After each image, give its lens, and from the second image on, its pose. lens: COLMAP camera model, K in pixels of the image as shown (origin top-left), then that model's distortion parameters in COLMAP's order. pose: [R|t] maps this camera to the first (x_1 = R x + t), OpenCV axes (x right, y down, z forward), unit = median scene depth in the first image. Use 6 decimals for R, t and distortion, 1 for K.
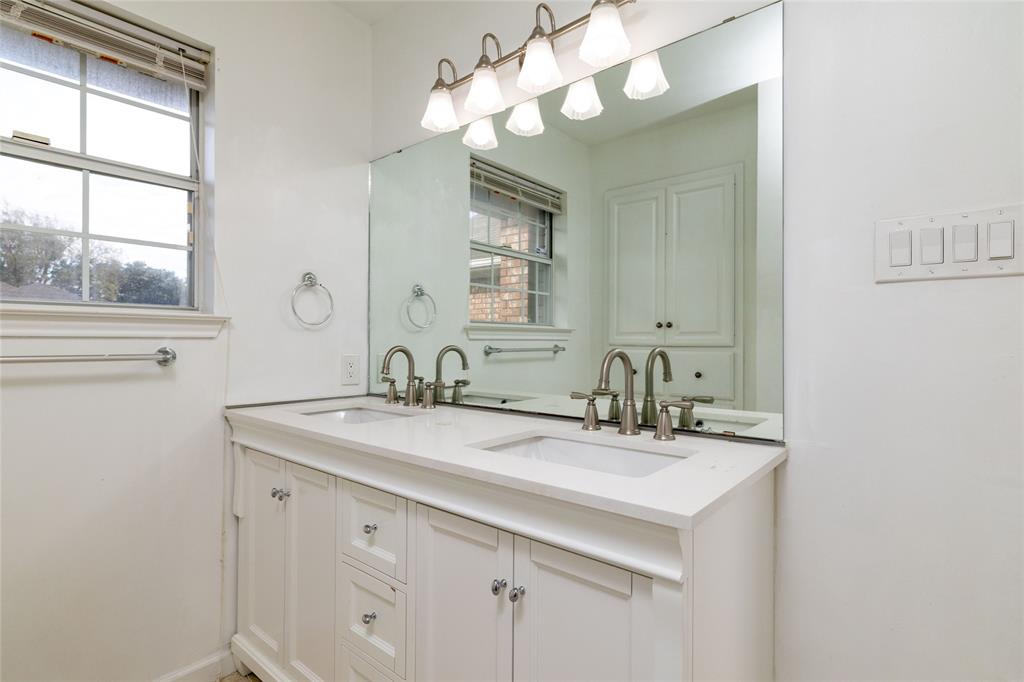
lens RADIAL K [[502.9, 0, 512.0], [0, 502.9, 341.0], [0, 0, 1]] dist [0.000540, -0.000748]
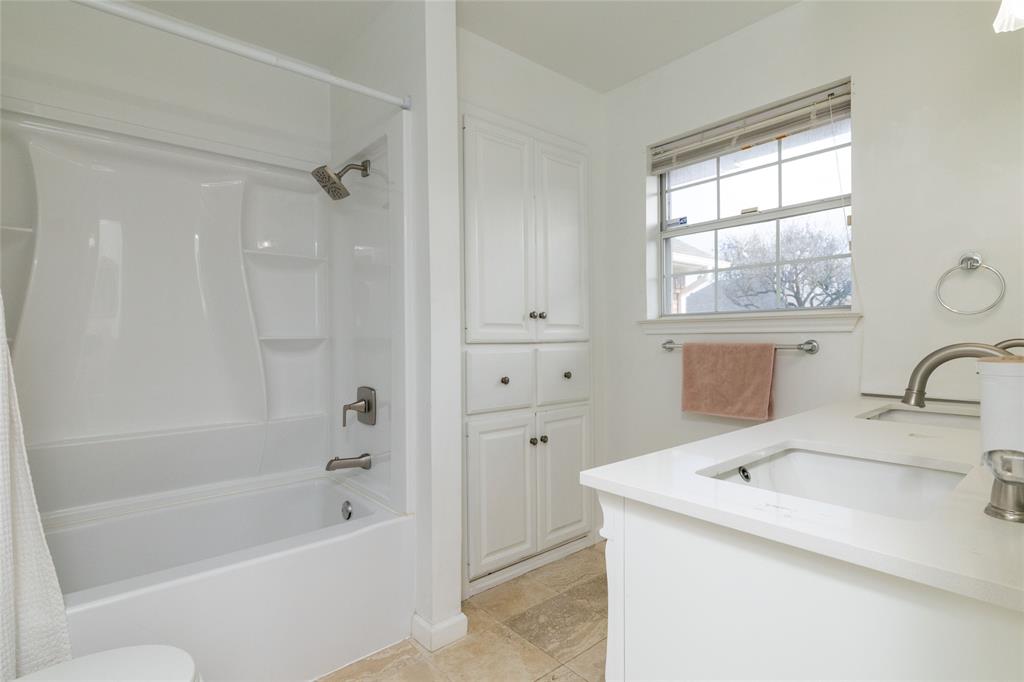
lens RADIAL K [[502.9, 0, 512.0], [0, 502.9, 341.0], [0, 0, 1]] dist [0.000540, -0.000748]
pose [[-0.162756, 0.007246, -0.986640, 0.718640], [0.011372, 0.999920, 0.005468, 0.000756], [0.986601, -0.010330, -0.162826, 0.462539]]
